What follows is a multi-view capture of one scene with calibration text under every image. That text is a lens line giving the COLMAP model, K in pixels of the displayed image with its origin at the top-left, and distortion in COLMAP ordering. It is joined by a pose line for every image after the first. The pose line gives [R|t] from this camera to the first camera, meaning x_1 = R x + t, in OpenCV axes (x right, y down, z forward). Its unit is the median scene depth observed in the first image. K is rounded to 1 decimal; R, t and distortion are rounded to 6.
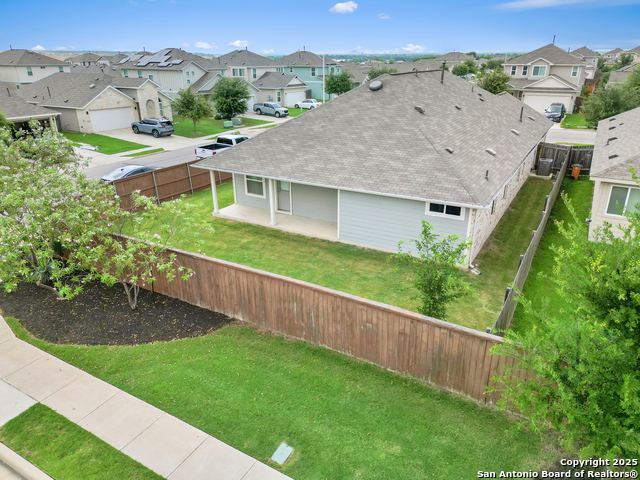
lens RADIAL K [[453.0, 0, 320.0], [0, 453.0, 240.0], [0, 0, 1]] dist [0.004756, -0.001874]
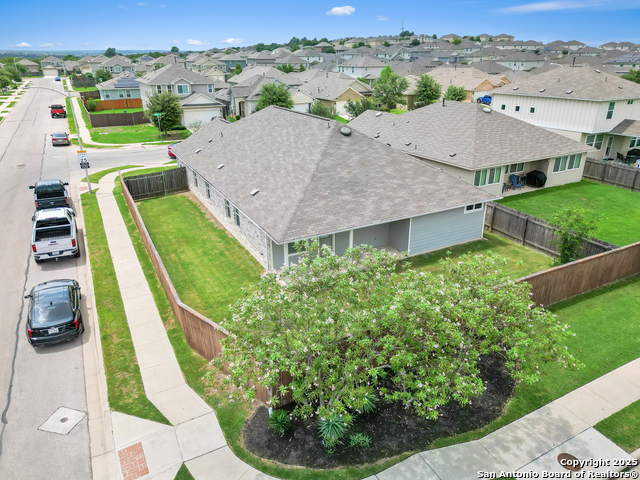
lens RADIAL K [[453.0, 0, 320.0], [0, 453.0, 240.0], [0, 0, 1]] dist [0.004756, -0.001874]
pose [[0.521733, -0.316509, 0.792223, -1.137666], [0.318162, 0.933822, 0.163549, -0.346396], [-0.791560, 0.166726, 0.587907, 0.482904]]
